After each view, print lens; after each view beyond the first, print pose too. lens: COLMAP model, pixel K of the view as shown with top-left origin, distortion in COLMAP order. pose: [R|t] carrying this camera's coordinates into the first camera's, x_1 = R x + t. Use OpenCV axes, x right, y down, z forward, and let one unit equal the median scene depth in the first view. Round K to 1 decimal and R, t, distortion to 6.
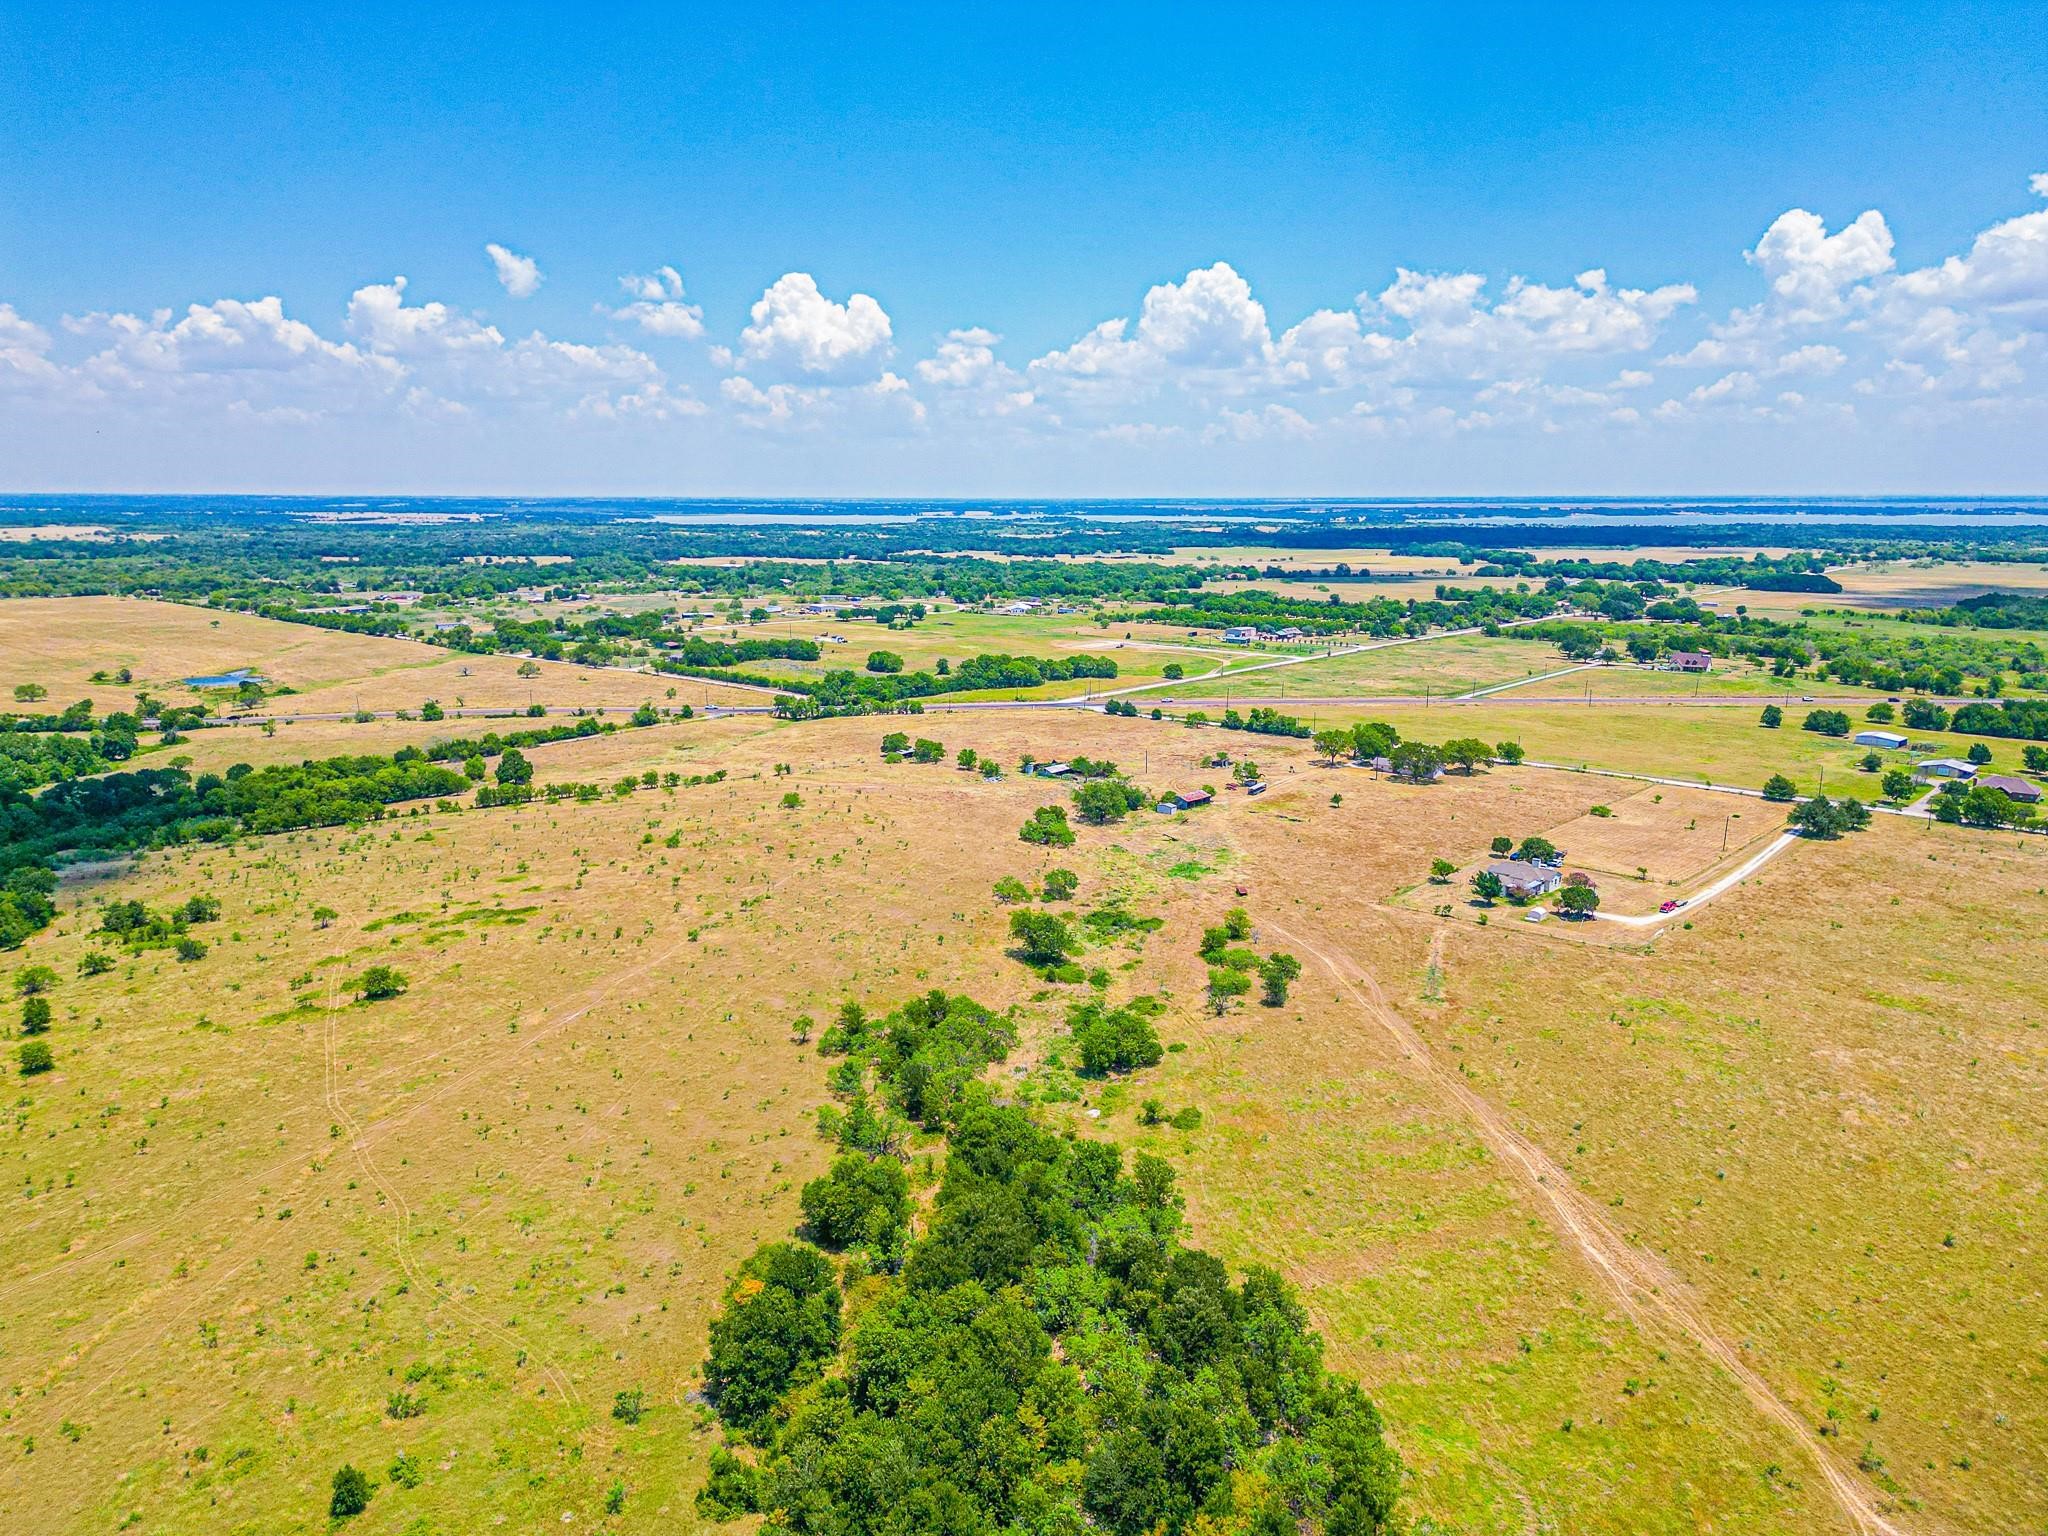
lens RADIAL K [[1434.2, 0, 1024.0], [0, 1434.2, 768.0], [0, 0, 1]] dist [0.081031, -0.083865]
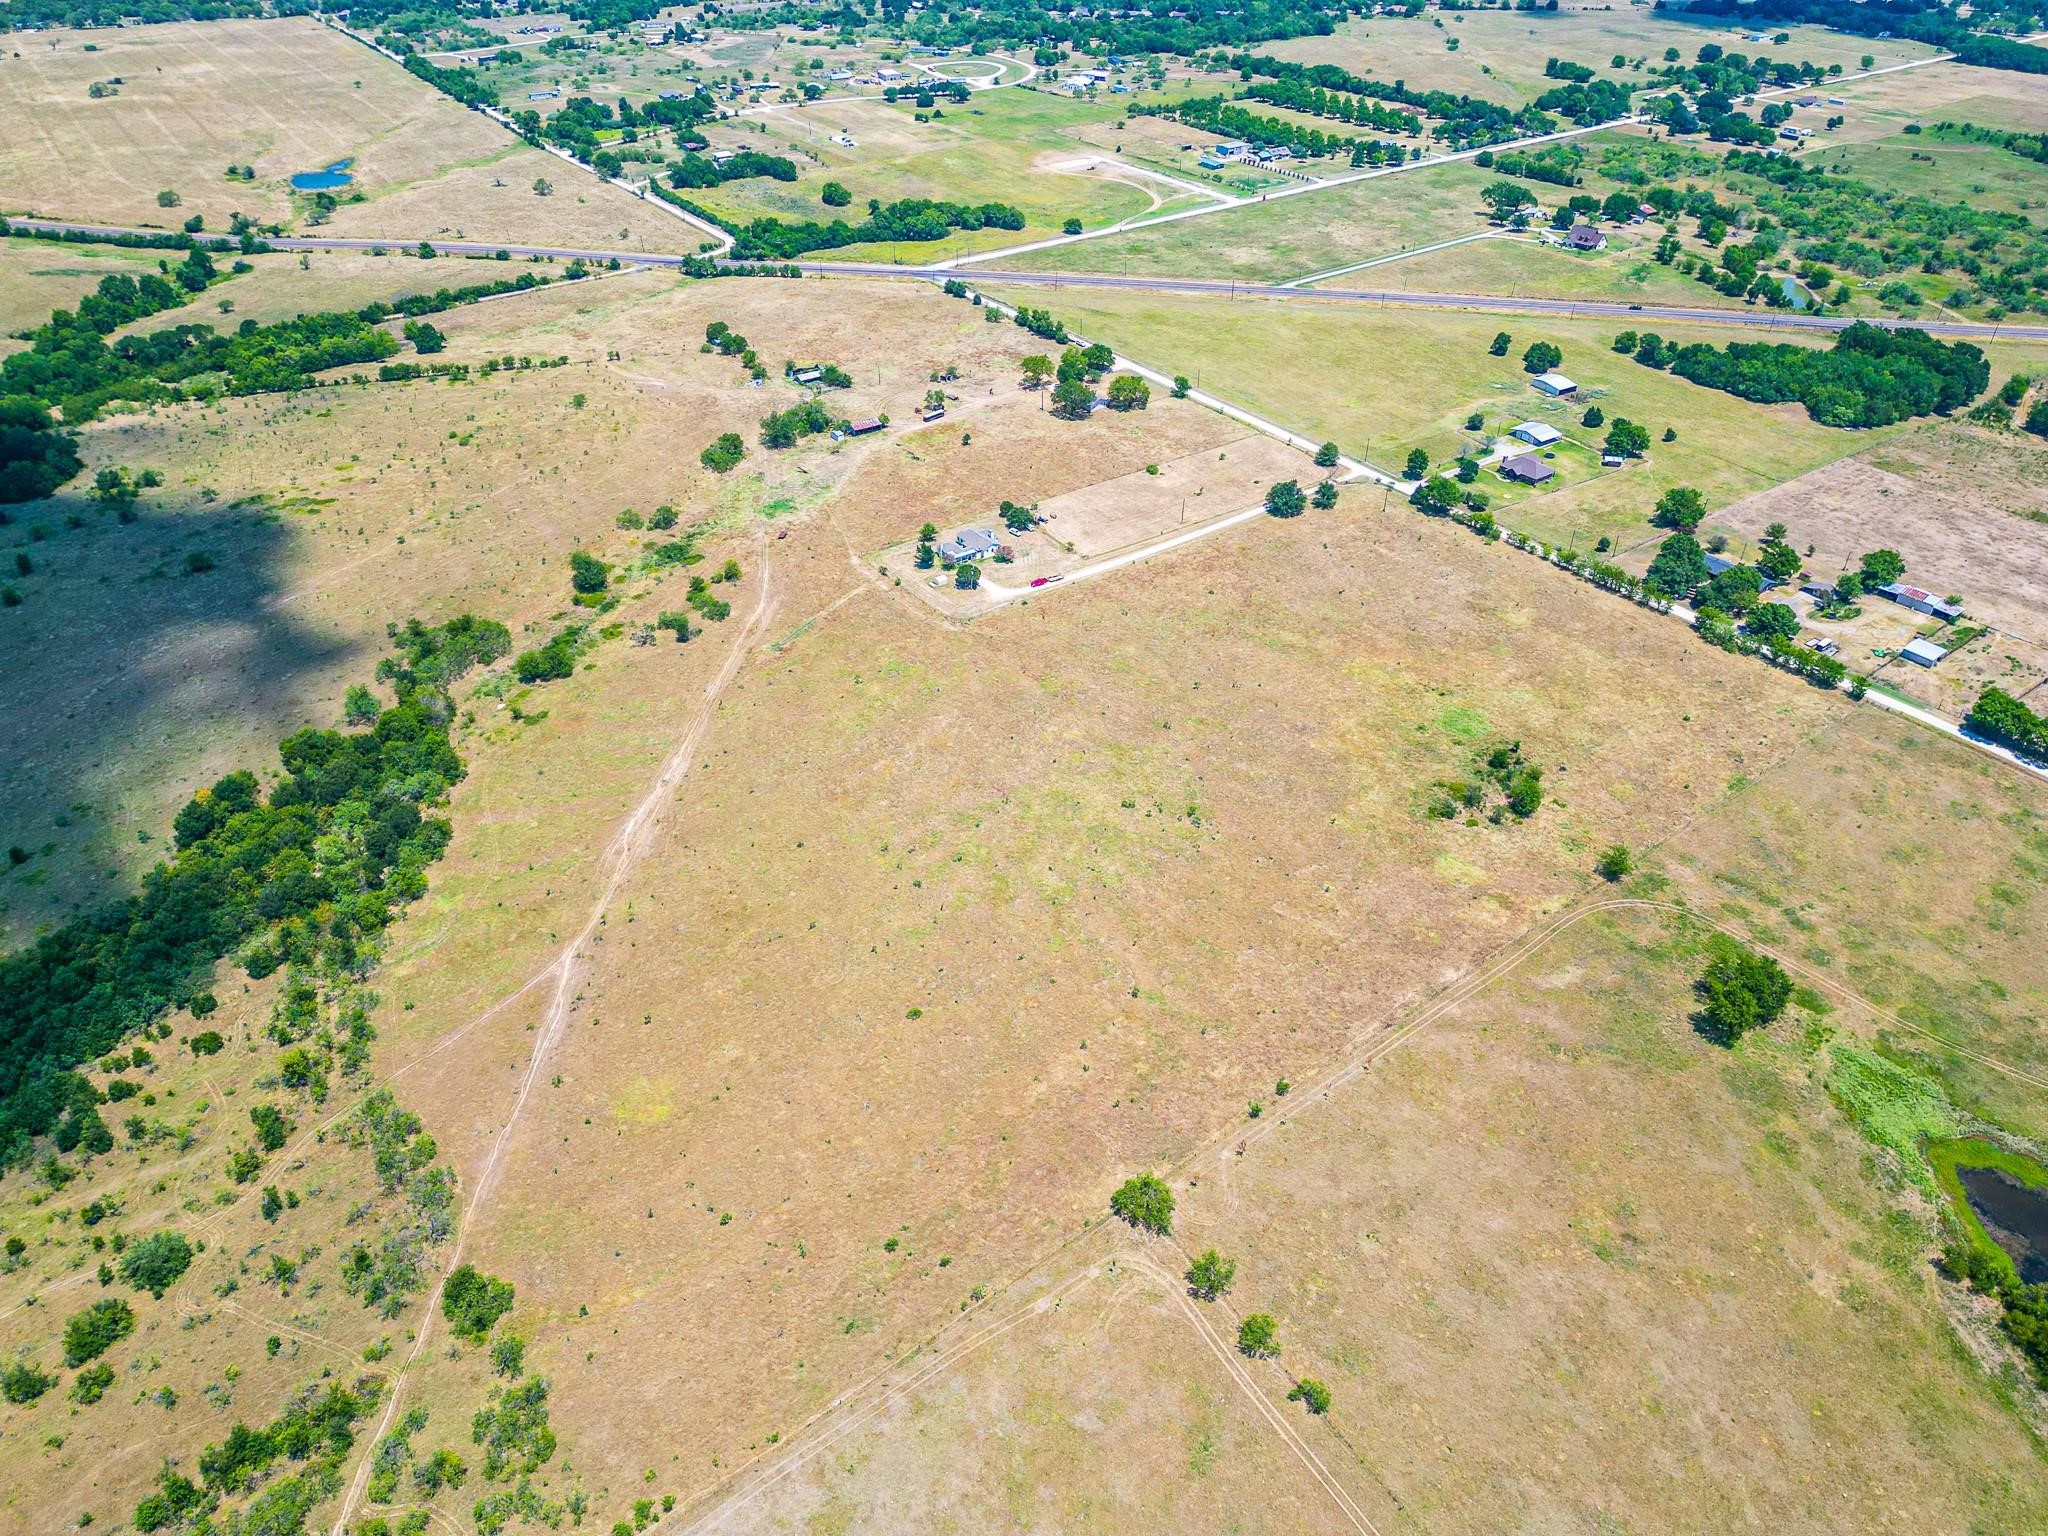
lens RADIAL K [[1442.1, 0, 1024.8], [0, 1442.1, 757.7], [0, 0, 1]] dist [0.077870, -0.077114]
pose [[0.972483, 0.132190, -0.191837, 0.332277], [-0.042756, 0.910719, 0.410808, -0.151556], [0.229015, -0.391302, 0.891311, -0.155141]]
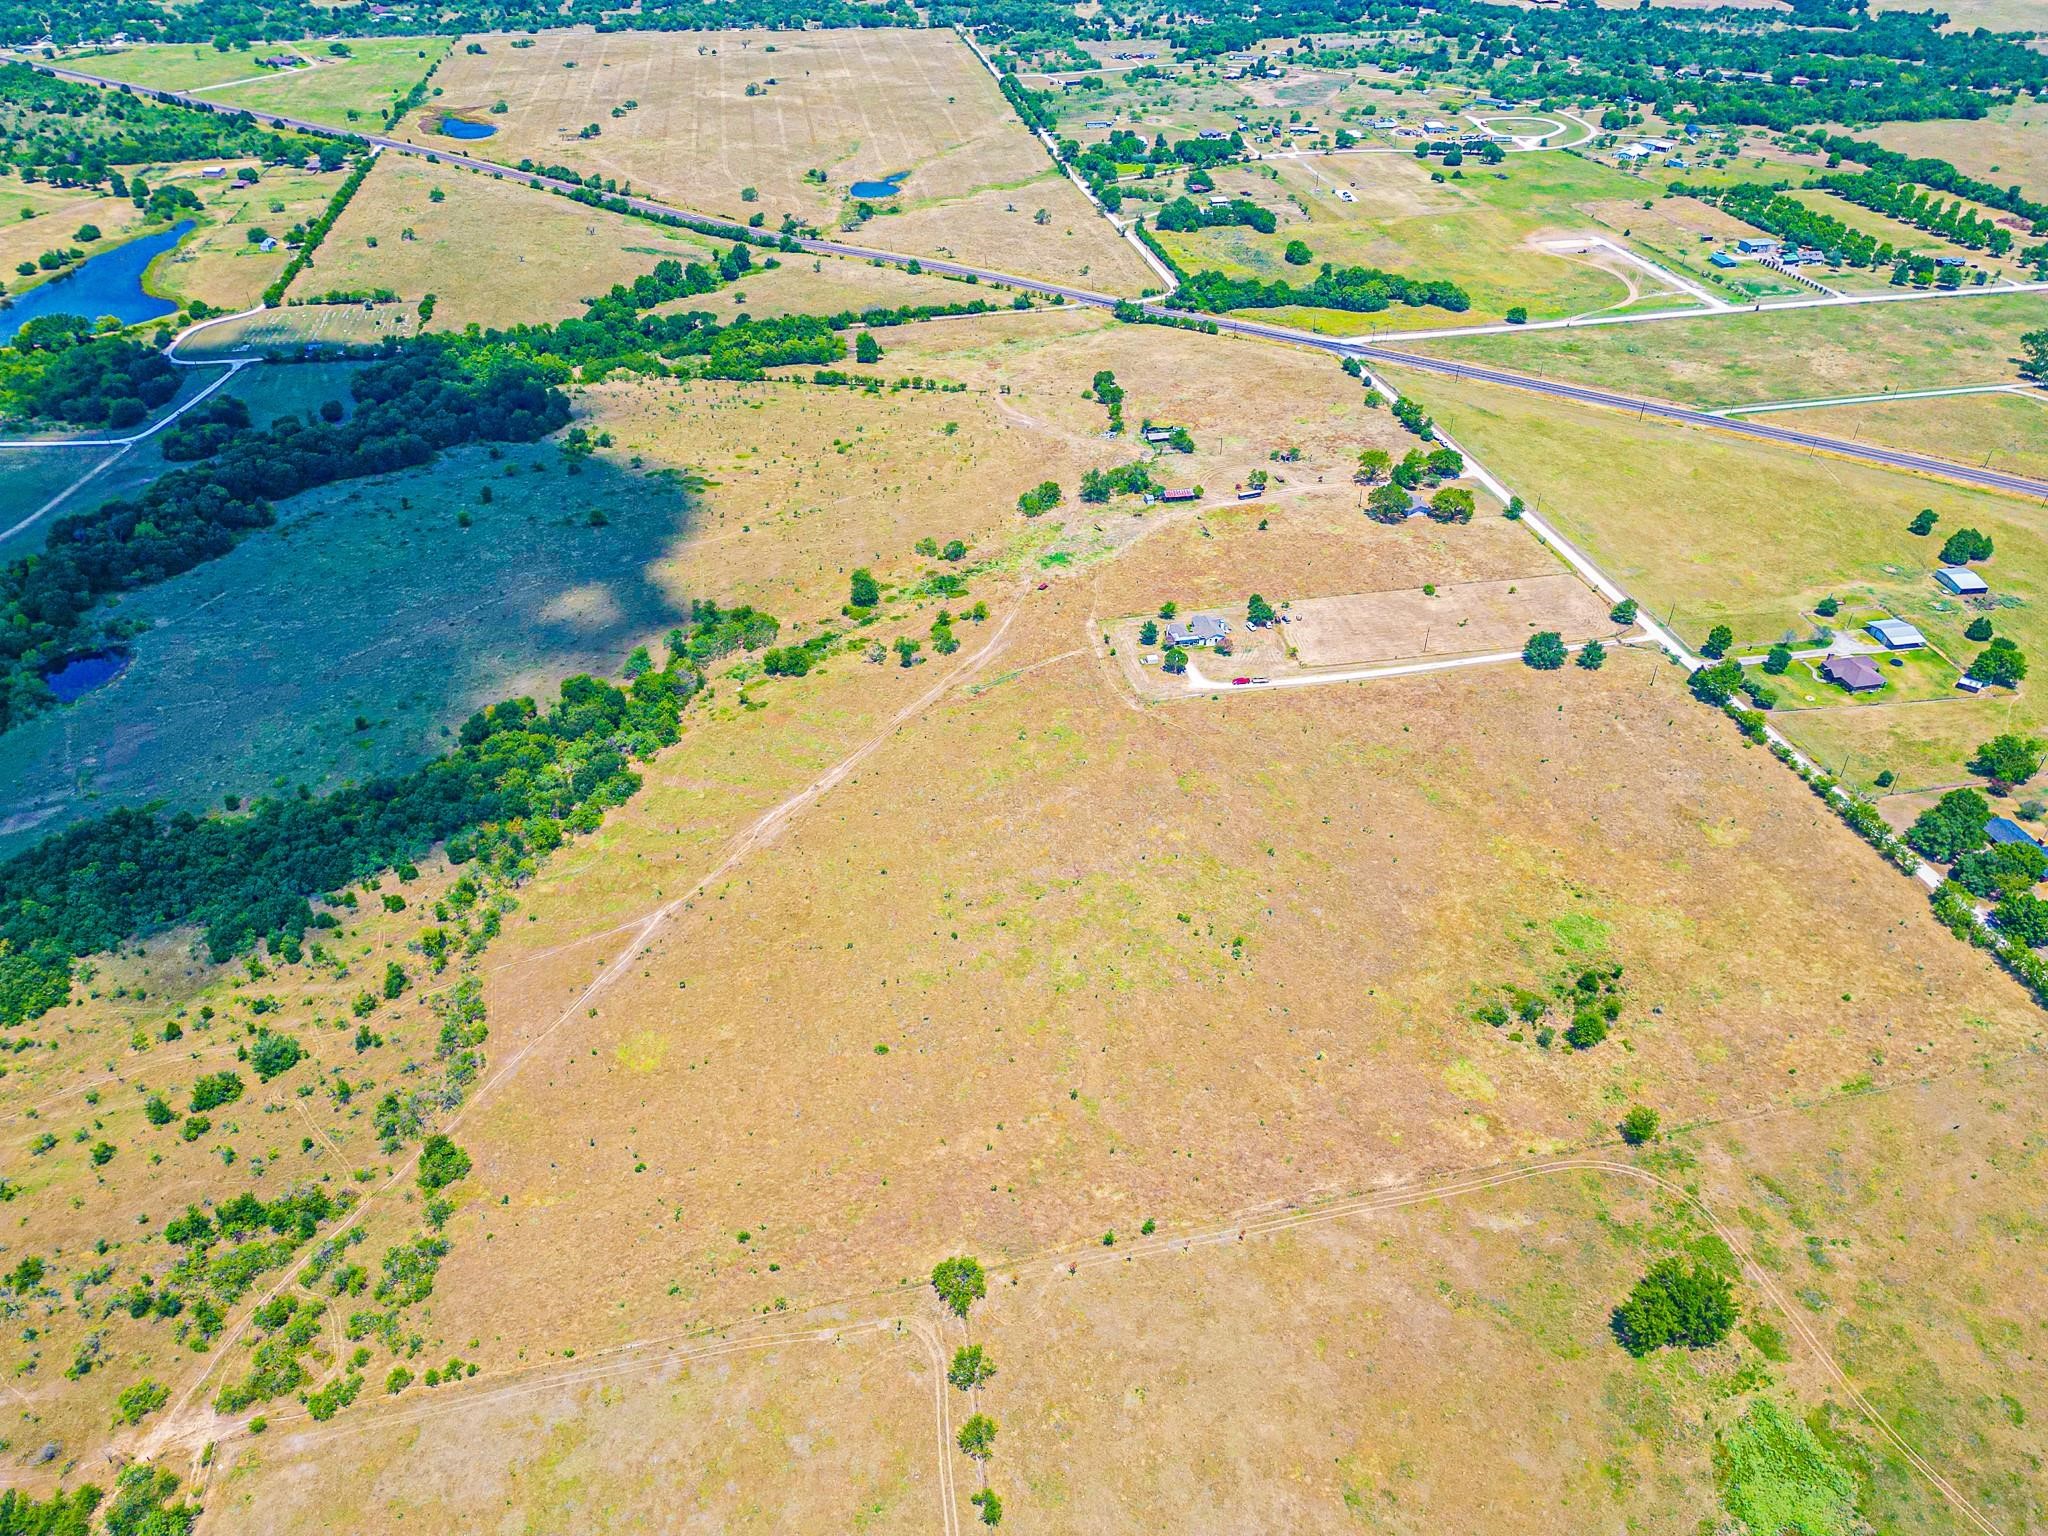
lens RADIAL K [[1434.2, 0, 1024.0], [0, 1434.2, 768.0], [0, 0, 1]] dist [0.081031, -0.083865]
pose [[0.785708, 0.353773, -0.507452, 0.475531], [-0.111813, 0.888035, 0.445973, -0.205866], [0.608408, -0.293665, 0.737292, -0.104662]]
